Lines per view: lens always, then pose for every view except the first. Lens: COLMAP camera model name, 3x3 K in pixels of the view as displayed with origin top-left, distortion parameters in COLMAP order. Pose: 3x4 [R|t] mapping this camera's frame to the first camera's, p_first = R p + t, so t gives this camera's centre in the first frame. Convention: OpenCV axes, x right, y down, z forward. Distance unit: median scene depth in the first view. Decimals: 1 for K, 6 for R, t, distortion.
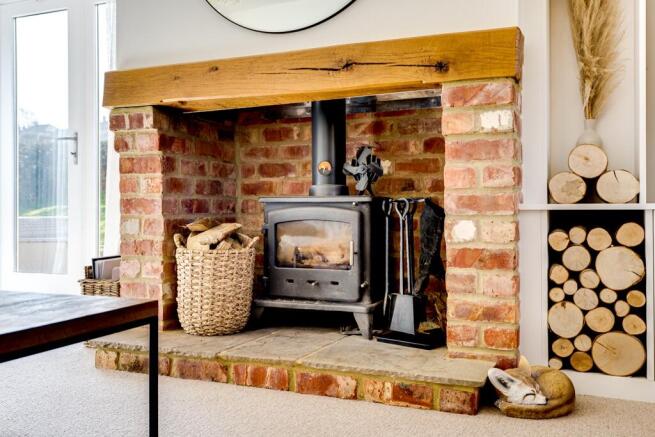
lens RADIAL K [[663.8, 0, 326.8], [0, 663.8, 218.8], [0, 0, 1]] dist [0.044532, 0.000000]
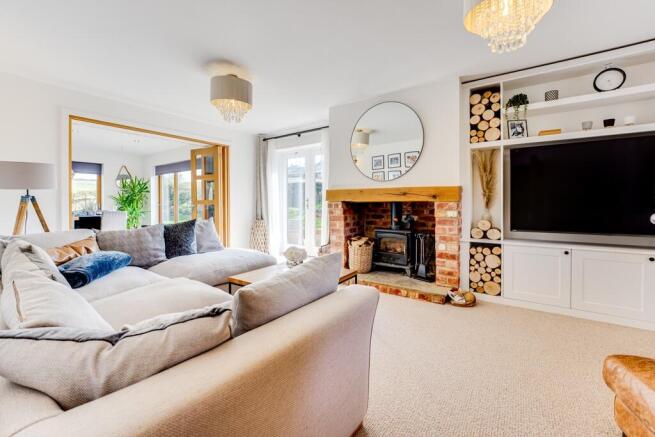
lens RADIAL K [[267.3, 0, 331.1], [0, 267.3, 216.2], [0, 0, 1]] dist [-0.000466, 0.000024]
pose [[0.977353, 0.004620, -0.211566, -0.043145], [-0.003610, 0.999980, 0.005164, -0.133326], [0.211585, -0.004283, 0.977350, -0.372251]]
